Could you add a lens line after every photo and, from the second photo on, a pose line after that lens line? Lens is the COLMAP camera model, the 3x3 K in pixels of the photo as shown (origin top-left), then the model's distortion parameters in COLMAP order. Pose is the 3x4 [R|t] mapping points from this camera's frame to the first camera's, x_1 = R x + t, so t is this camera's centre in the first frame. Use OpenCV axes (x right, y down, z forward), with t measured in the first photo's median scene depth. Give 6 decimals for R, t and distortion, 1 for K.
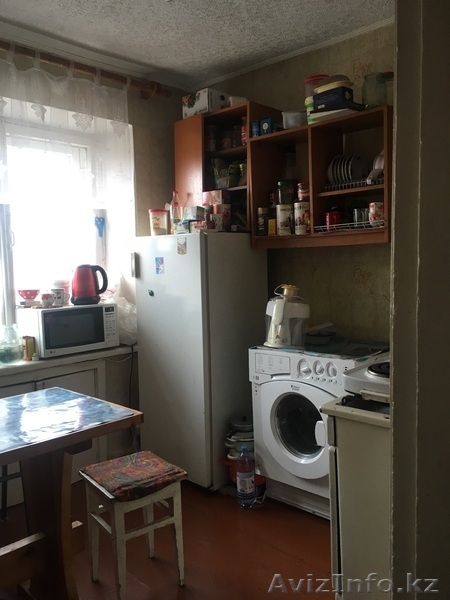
lens RADIAL K [[521.6, 0, 225.0], [0, 521.6, 300.0], [0, 0, 1]] dist [0.124565, -0.164482]
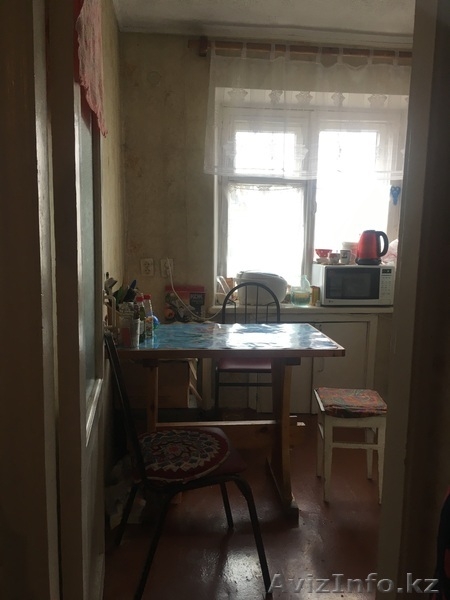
lens RADIAL K [[521.6, 0, 225.0], [0, 521.6, 300.0], [0, 0, 1]] dist [0.124565, -0.164482]
pose [[0.769935, 0.123384, -0.626080, 0.242393], [-0.084472, 0.992201, 0.091655, 0.005617], [0.632507, -0.017682, 0.774353, -0.089630]]
